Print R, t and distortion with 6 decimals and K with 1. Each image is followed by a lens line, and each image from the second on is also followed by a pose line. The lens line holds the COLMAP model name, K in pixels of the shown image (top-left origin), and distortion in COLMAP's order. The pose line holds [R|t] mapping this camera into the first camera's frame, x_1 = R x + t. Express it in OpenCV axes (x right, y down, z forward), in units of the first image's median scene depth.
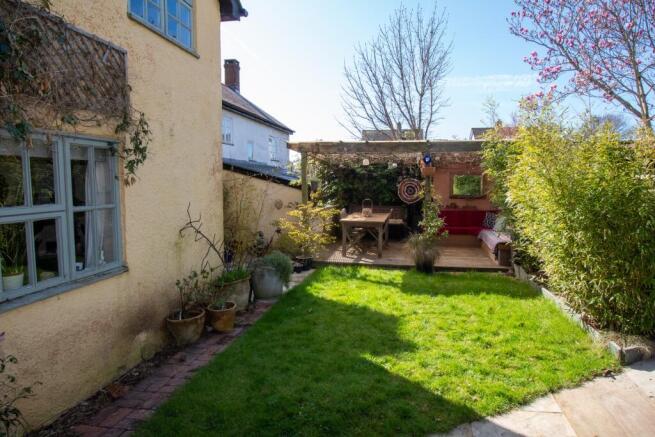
lens RADIAL K [[399.2, 0, 329.5], [0, 399.2, 218.0], [0, 0, 1]] dist [-0.007090, 0.001798]
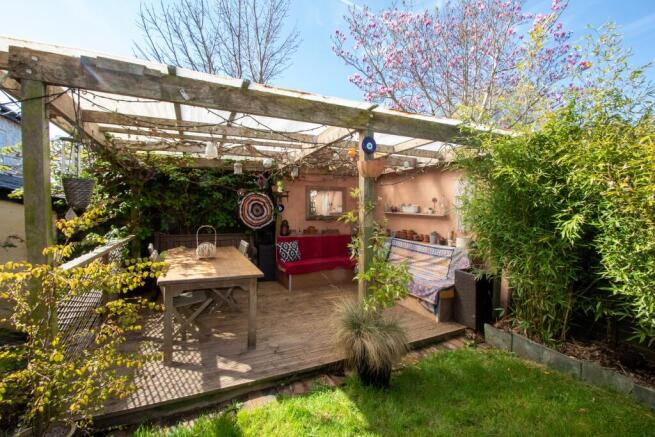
lens RADIAL K [[301.3, 0, 327.6], [0, 301.3, 213.1], [0, 0, 1]] dist [-0.001490, -0.000157]
pose [[0.794602, -0.004999, 0.607110, -0.017410], [0.044848, 0.997717, -0.050484, -0.031595], [-0.605472, 0.067342, 0.793013, 0.509140]]
